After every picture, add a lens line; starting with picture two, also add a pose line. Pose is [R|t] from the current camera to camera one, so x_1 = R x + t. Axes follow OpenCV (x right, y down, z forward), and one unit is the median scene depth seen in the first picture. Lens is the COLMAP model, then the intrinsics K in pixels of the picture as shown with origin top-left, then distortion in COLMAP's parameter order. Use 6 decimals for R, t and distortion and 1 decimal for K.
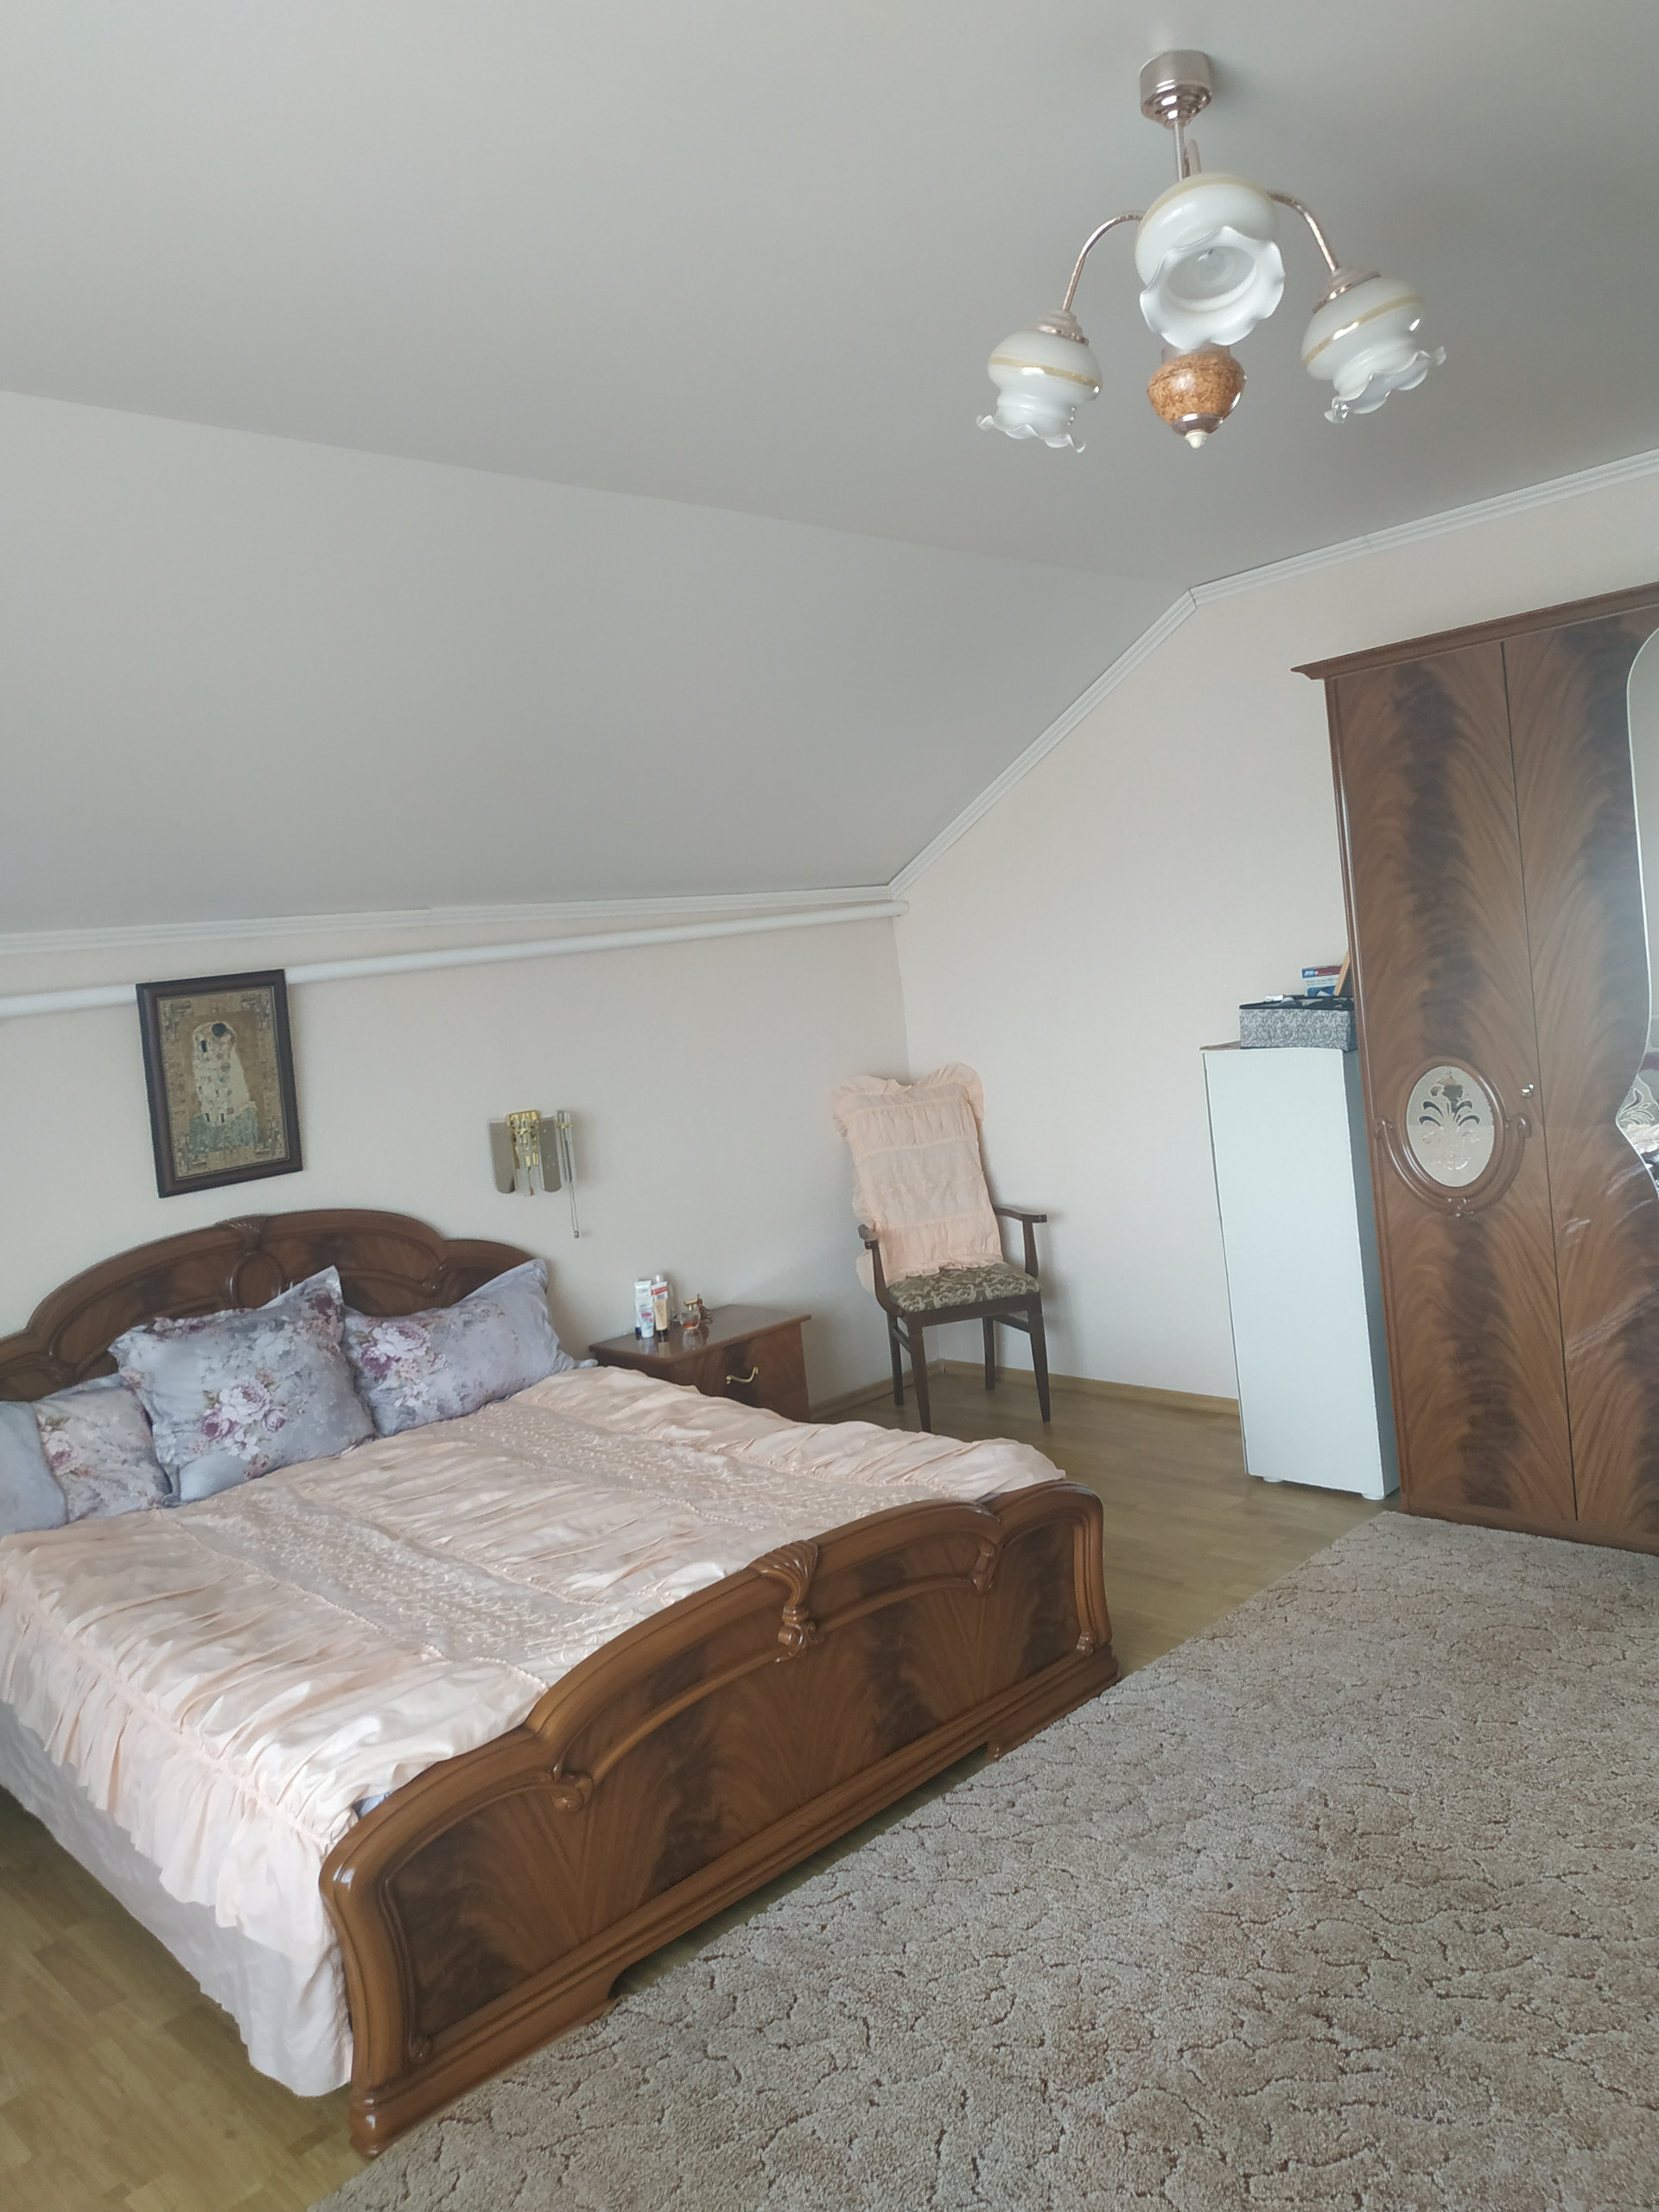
lens RADIAL K [[1610.5, 0, 880.2], [0, 1610.5, 1065.7], [0, 0, 1]] dist [0.060063, -0.083663]
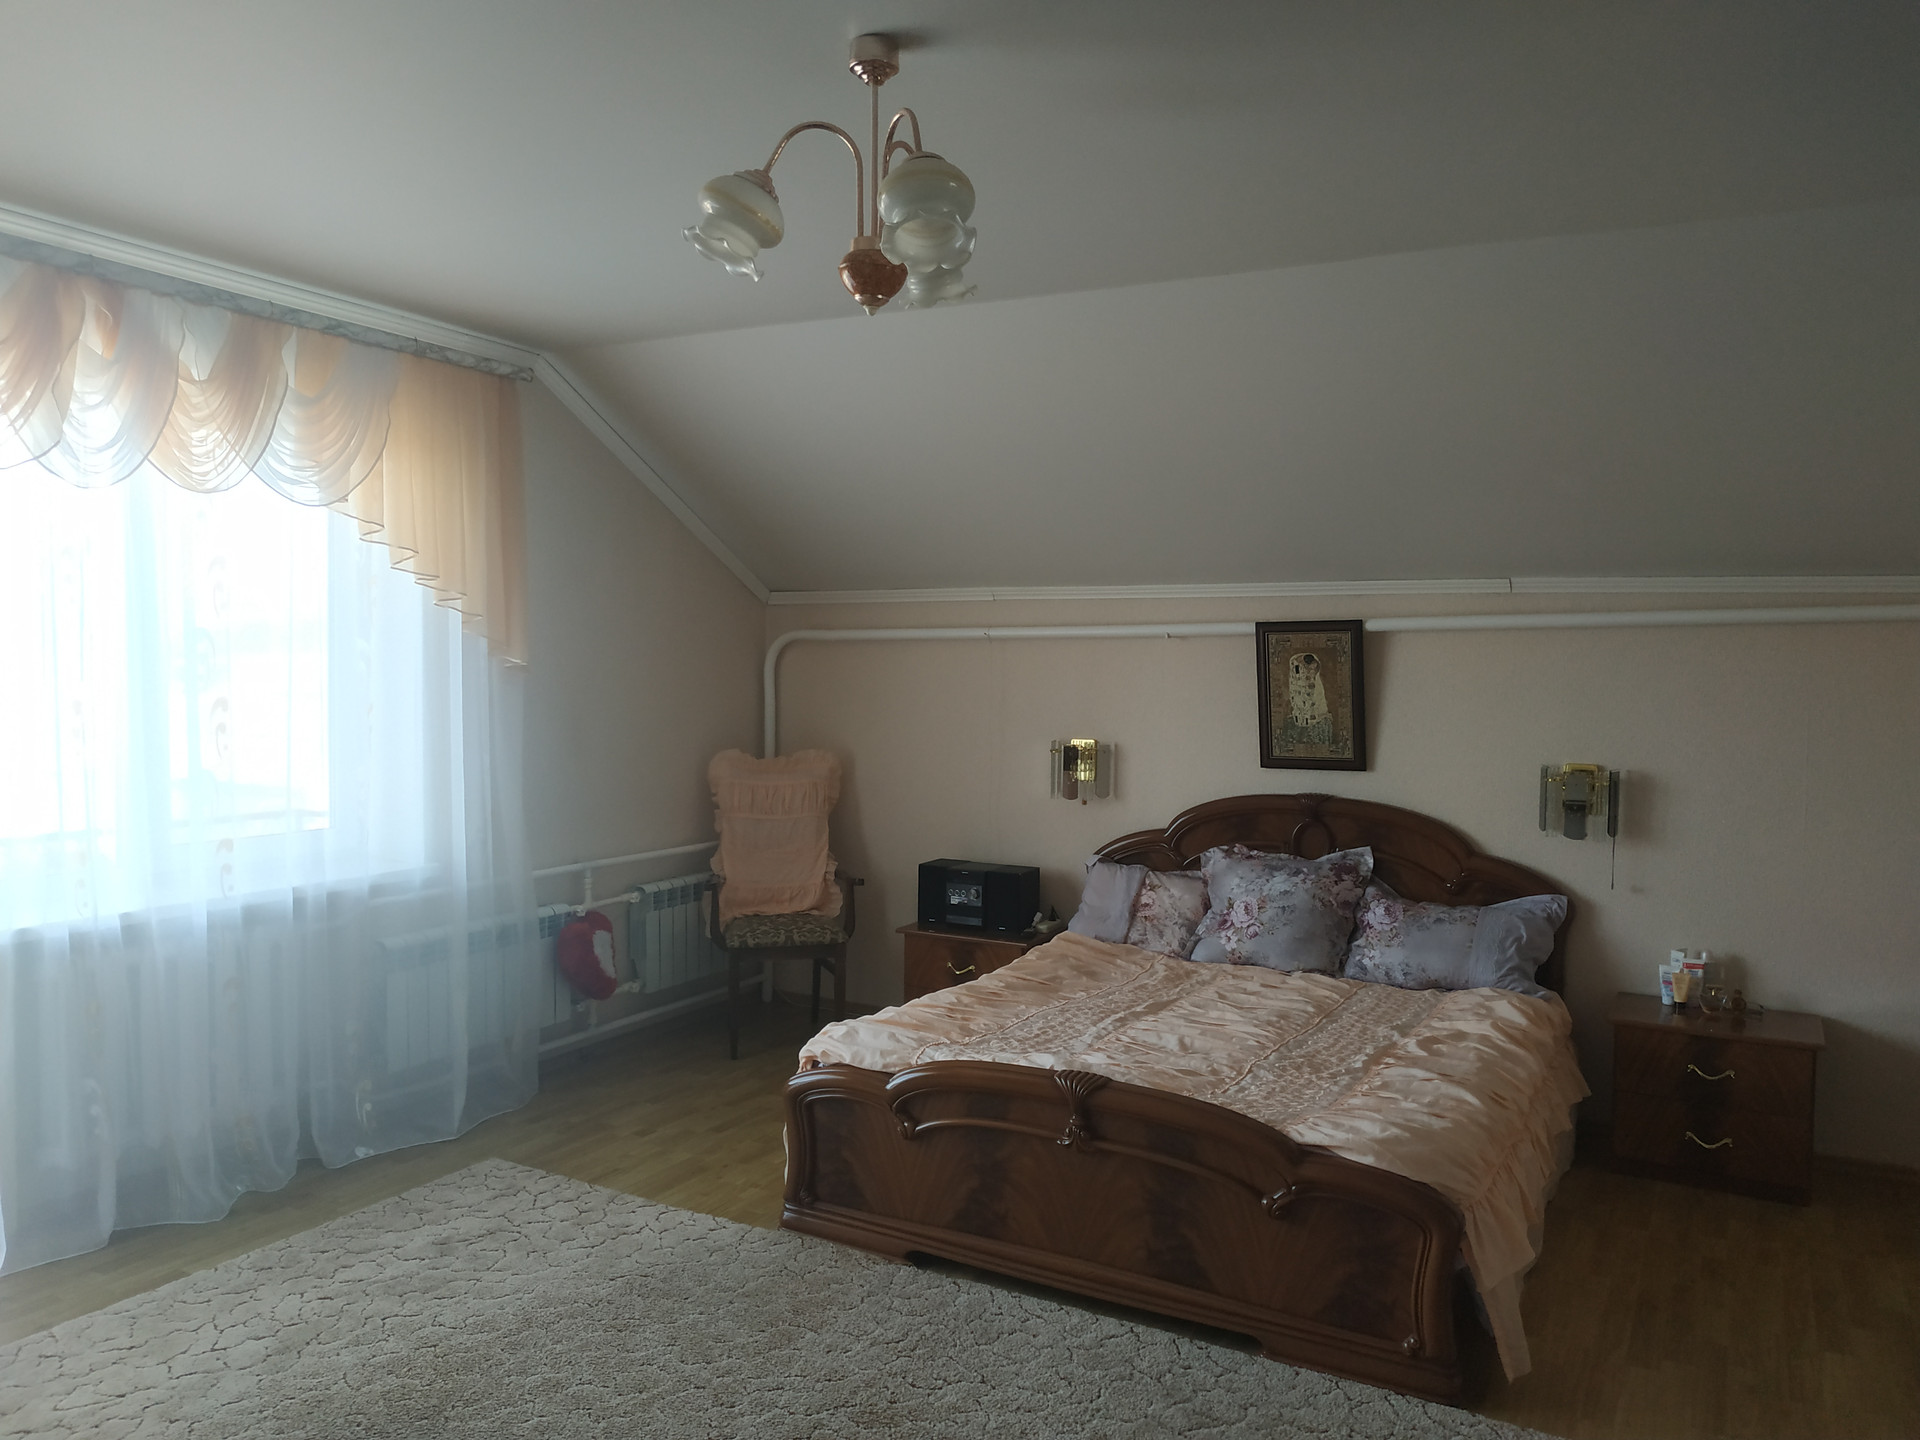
lens RADIAL K [[1397.9, 0, 960.0], [0, 1397.9, 720.0], [0, 0, 1]] dist [0.060063, -0.083663]
pose [[0.273362, 0.150802, -0.950017, 0.676443], [-0.105293, 0.986391, 0.126279, -0.091950], [0.956131, 0.065511, 0.285520, 0.366244]]
